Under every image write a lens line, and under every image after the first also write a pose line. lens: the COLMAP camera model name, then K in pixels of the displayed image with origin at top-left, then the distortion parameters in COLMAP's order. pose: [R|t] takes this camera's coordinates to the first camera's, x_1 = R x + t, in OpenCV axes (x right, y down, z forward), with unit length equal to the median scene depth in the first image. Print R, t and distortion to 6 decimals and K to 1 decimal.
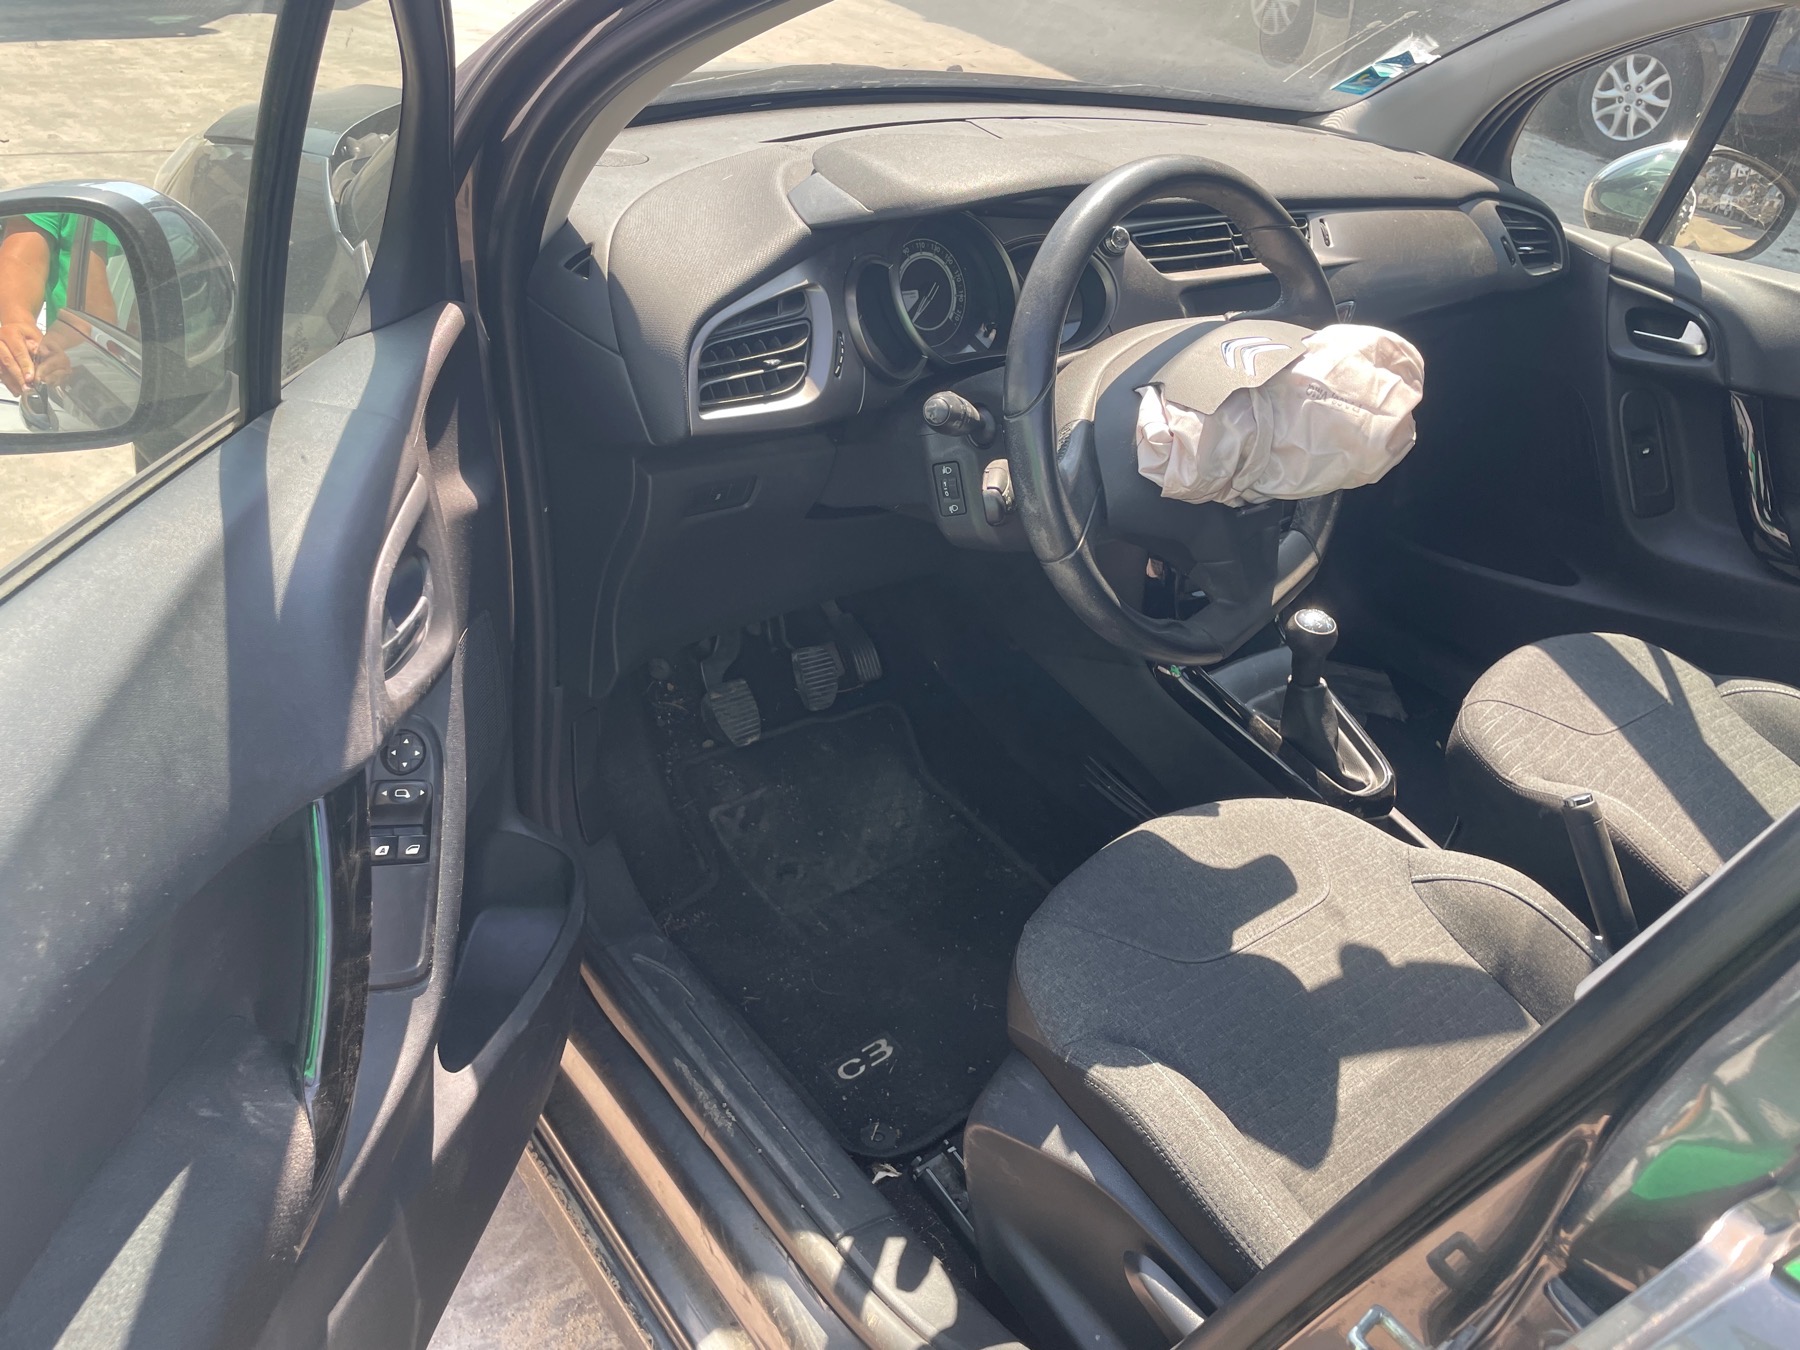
lens RADIAL K [[1365.7, 0, 895.5], [0, 1365.7, 657.9], [0, 0, 1]] dist [0.081284, -0.109811]
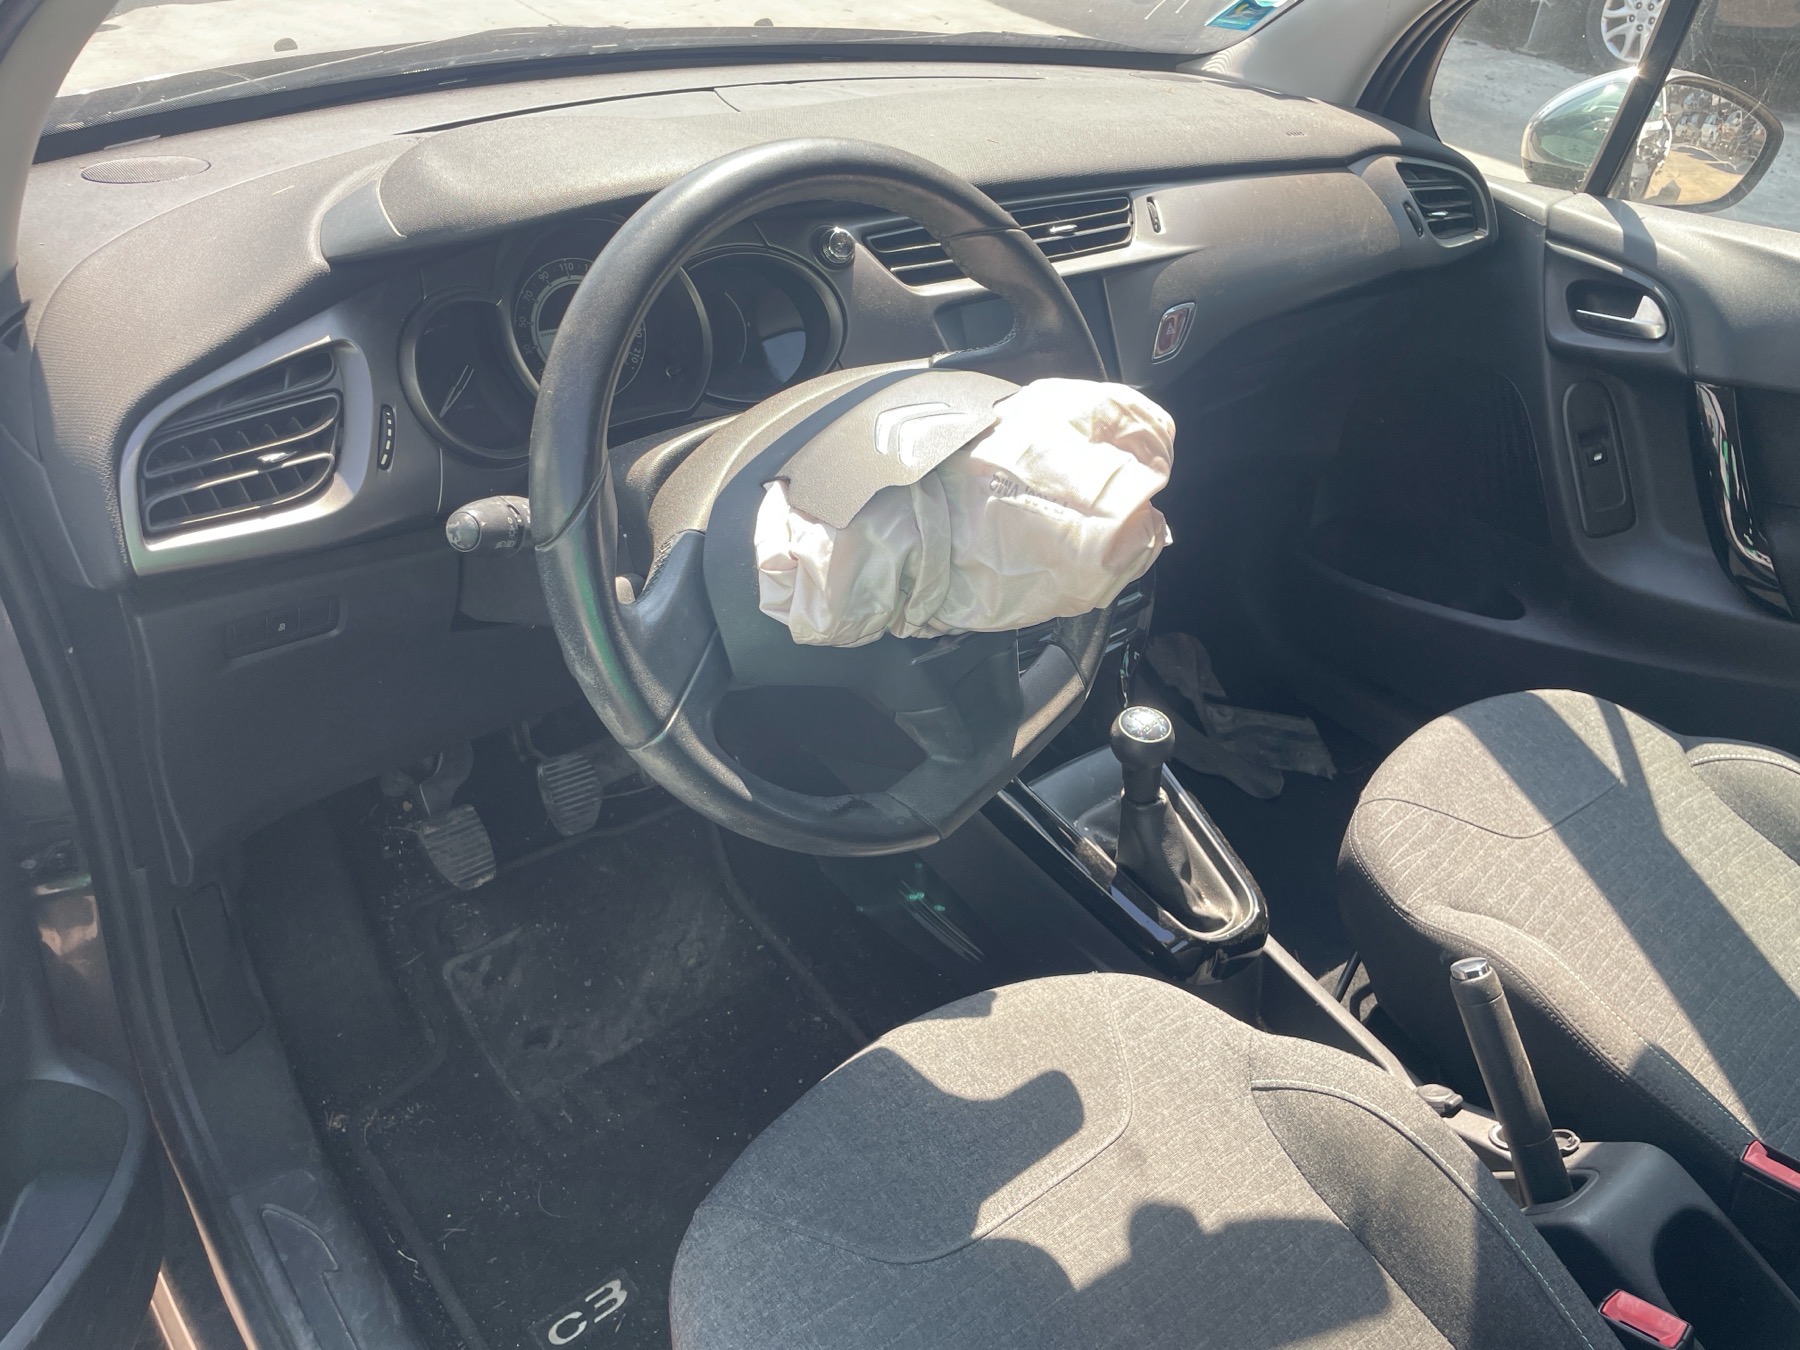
lens RADIAL K [[1365.7, 0, 913.4], [0, 1365.7, 678.8], [0, 0, 1]] dist [0.081284, -0.109811]
pose [[0.998820, -0.045309, -0.017468, 0.201514], [0.045960, 0.998187, 0.038852, -0.094204], [0.015676, -0.039609, 0.999092, 0.238305]]
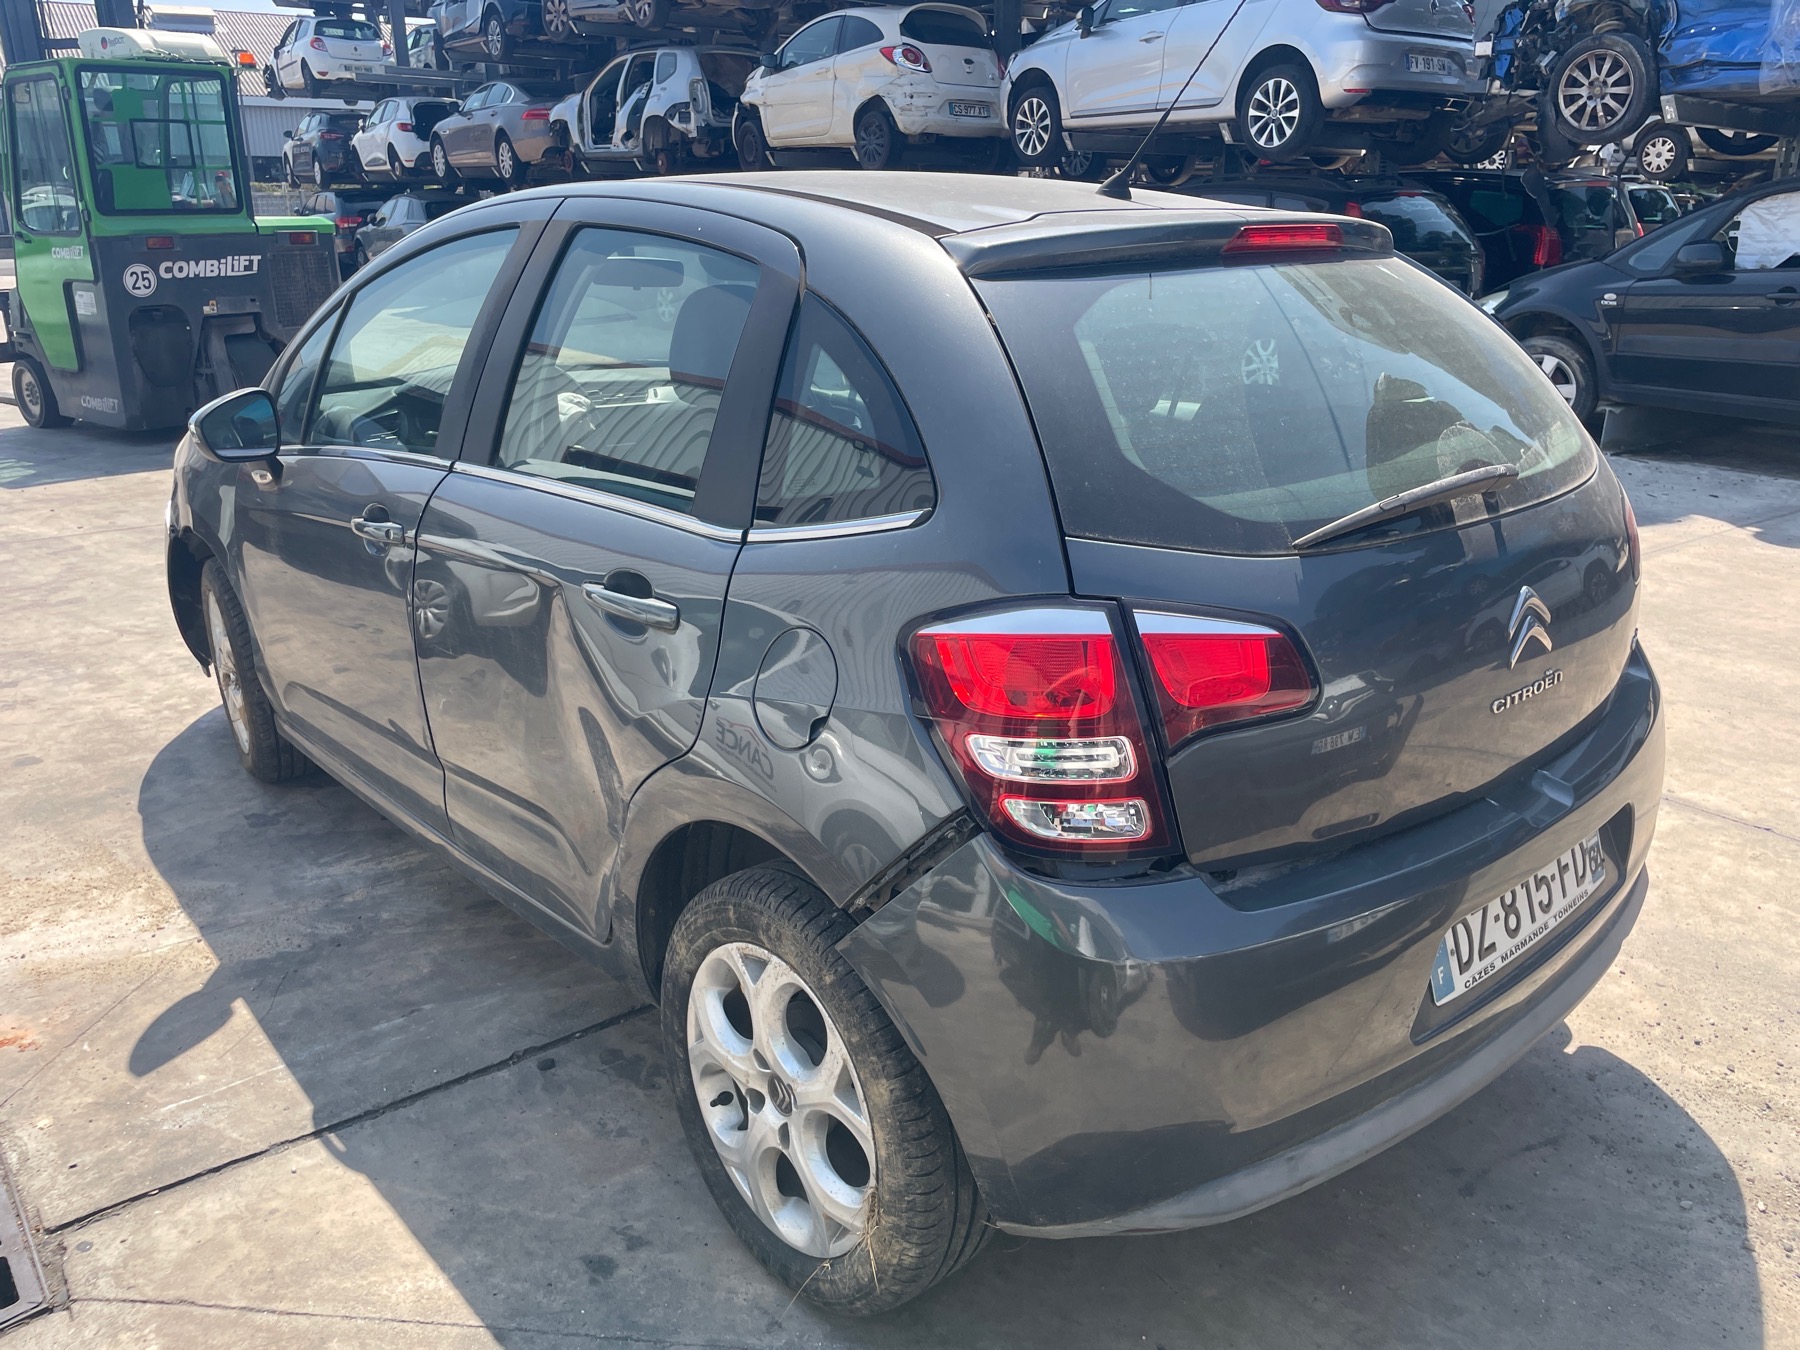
lens RADIAL K [[1365.7, 0, 914.0], [0, 1365.7, 663.8], [0, 0, 1]] dist [0.081284, -0.109811]
pose [[0.989290, -0.145715, 0.008534, 0.763552], [0.143204, 0.957605, -0.249969, 0.929878], [0.028252, 0.248514, 0.968216, -1.380391]]
